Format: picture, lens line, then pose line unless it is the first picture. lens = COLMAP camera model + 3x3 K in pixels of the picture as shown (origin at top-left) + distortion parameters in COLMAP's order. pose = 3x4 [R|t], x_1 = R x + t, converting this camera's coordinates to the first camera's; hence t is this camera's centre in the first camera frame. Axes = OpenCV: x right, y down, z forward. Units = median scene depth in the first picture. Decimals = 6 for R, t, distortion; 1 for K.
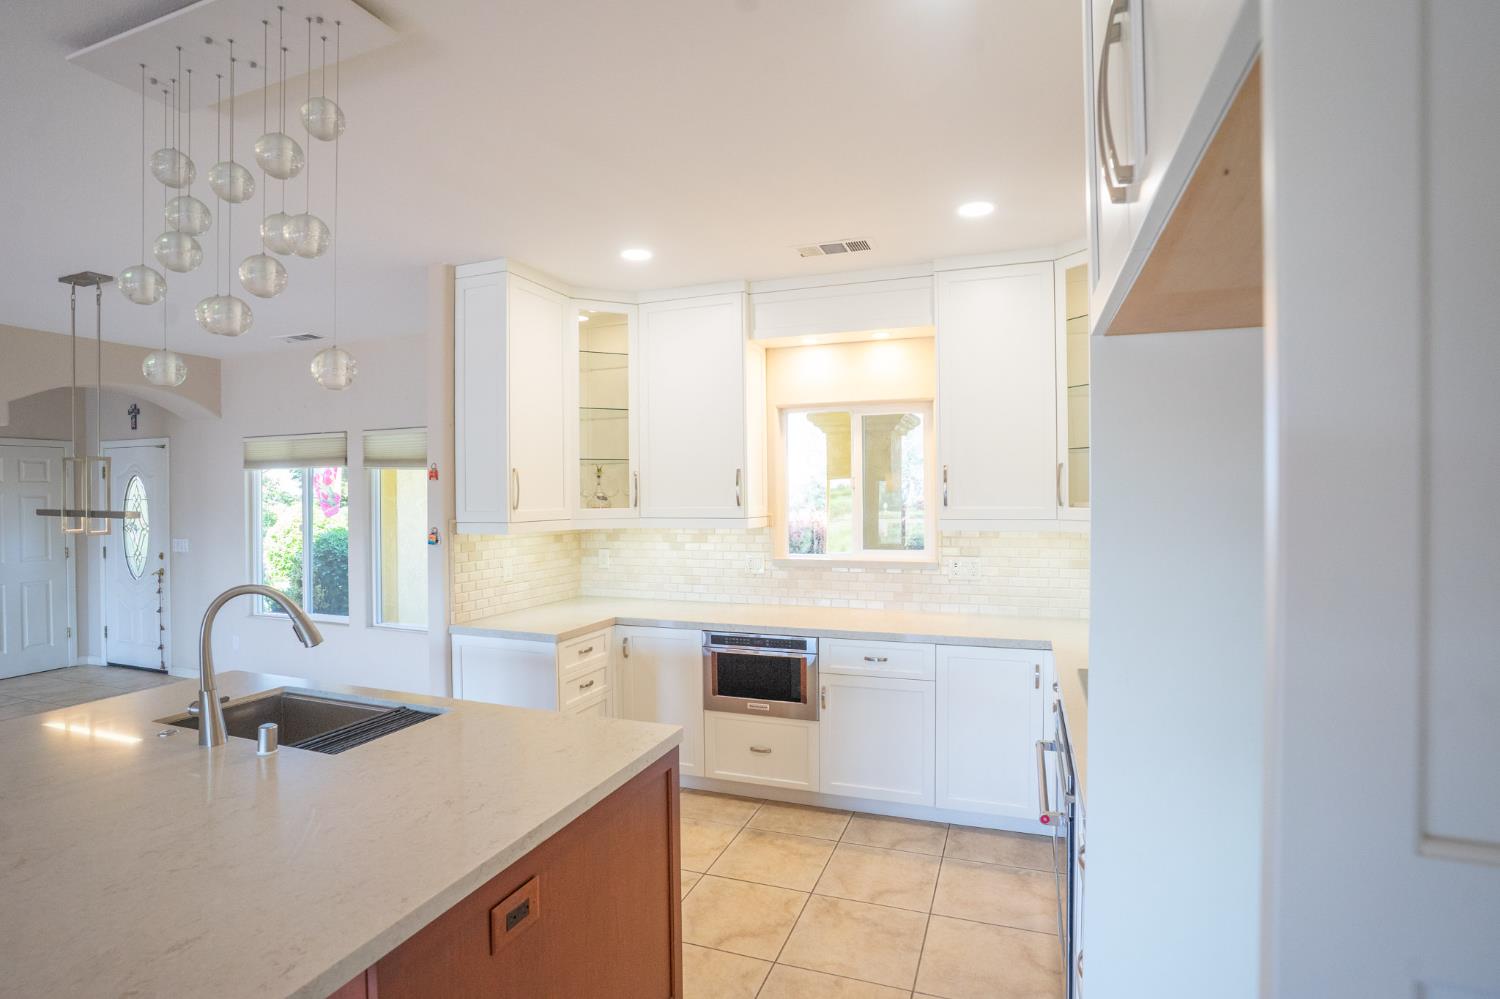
lens RADIAL K [[740.0, 0, 742.8], [0, 740.0, 501.9], [0, 0, 1]] dist [-0.081816, 0.037299]
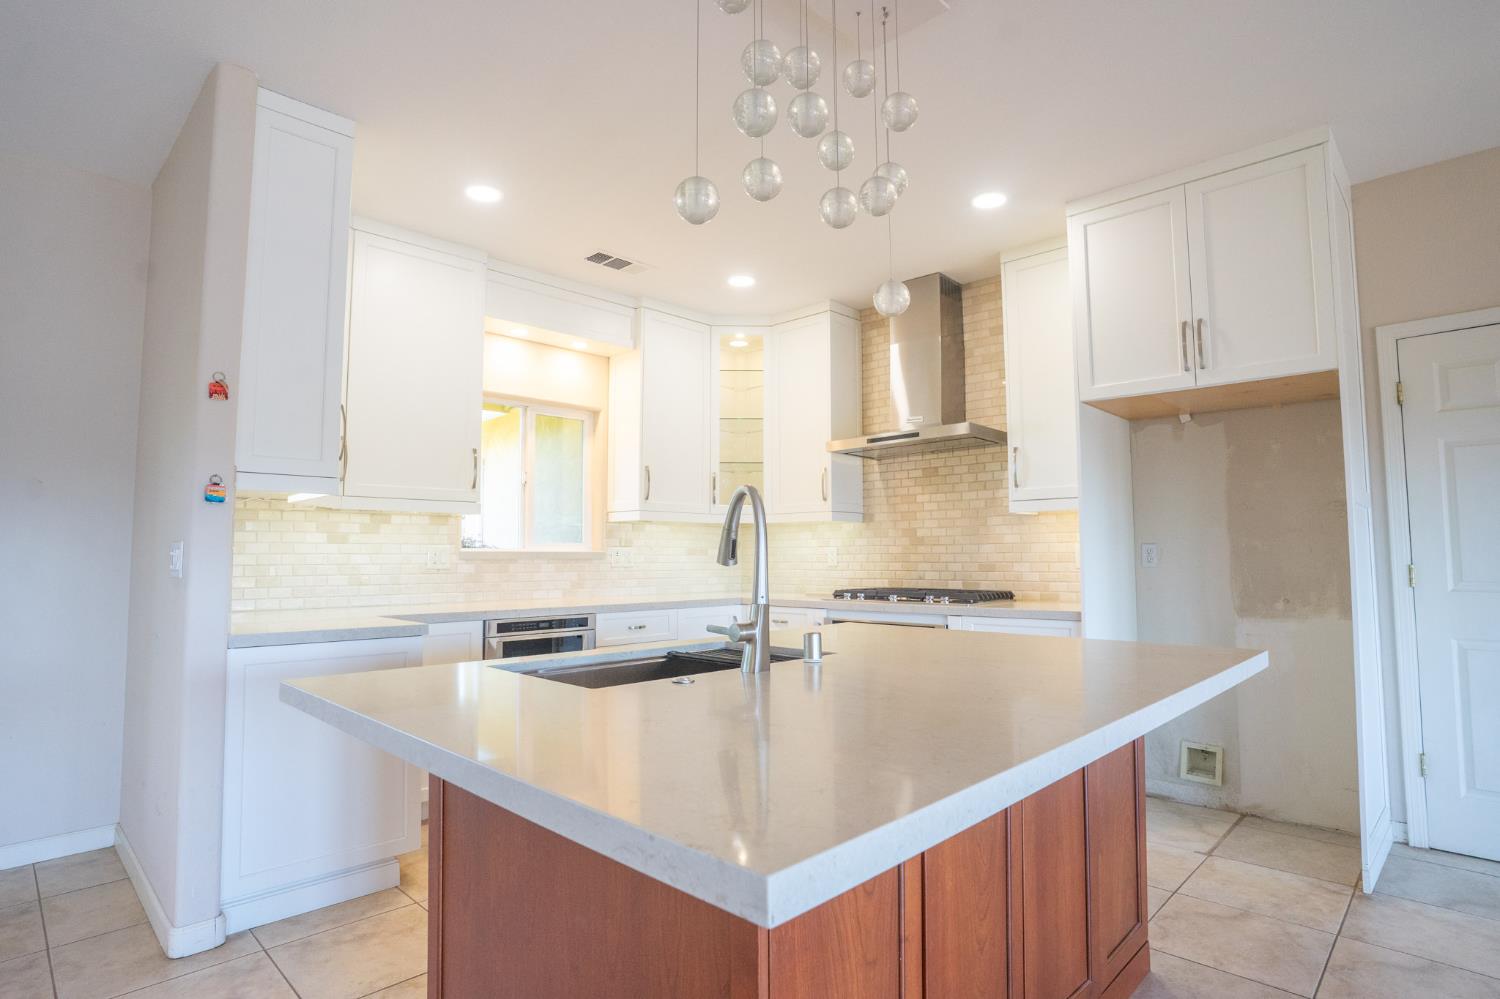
lens RADIAL K [[774.9, 0, 750.0], [0, 774.9, 499.5], [0, 0, 1]] dist [-0.078610, 0.033731]
pose [[0.410327, 0.073096, 0.909004, -0.782238], [0.009063, 0.996406, -0.084215, 0.110010], [-0.911894, 0.042794, 0.408190, 0.319572]]
